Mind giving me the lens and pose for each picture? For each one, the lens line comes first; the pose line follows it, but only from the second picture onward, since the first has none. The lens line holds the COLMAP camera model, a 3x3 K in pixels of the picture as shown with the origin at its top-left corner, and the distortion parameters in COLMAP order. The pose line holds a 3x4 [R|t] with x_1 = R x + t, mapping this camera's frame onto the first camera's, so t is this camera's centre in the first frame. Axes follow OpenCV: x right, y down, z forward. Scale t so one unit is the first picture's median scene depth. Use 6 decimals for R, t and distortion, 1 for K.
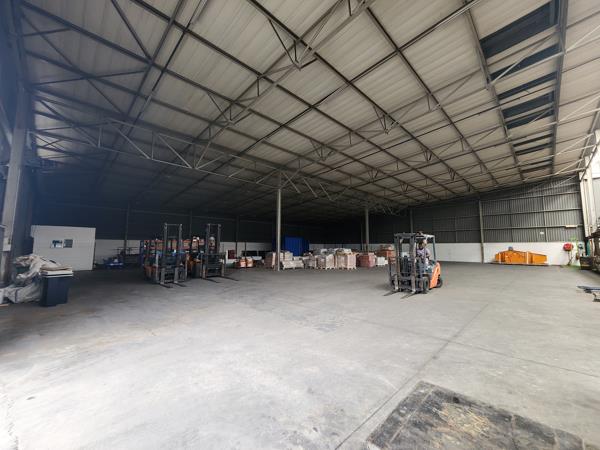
lens RADIAL K [[243.7, 0, 302.5], [0, 243.7, 226.7], [0, 0, 1]] dist [0.000164, -0.000403]
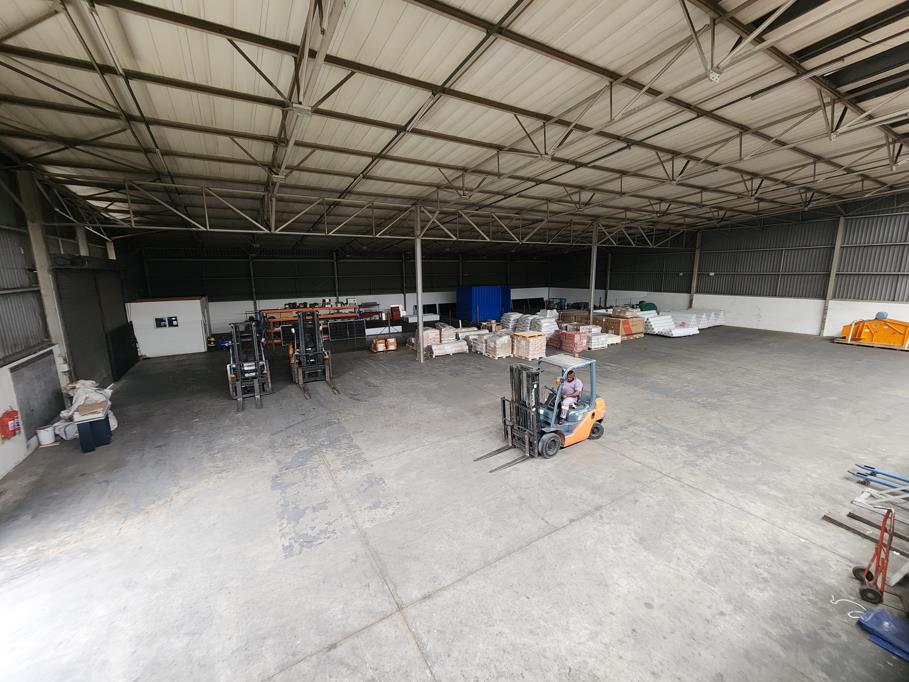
lens RADIAL K [[369.1, 0, 458.2], [0, 369.1, 343.6], [0, 0, 1]] dist [0.000164, -0.000403]
pose [[0.971177, 0.030825, -0.236359, 0.477997], [0.035395, 0.961960, 0.270889, -0.291758], [0.235718, -0.271447, 0.933142, 0.094592]]
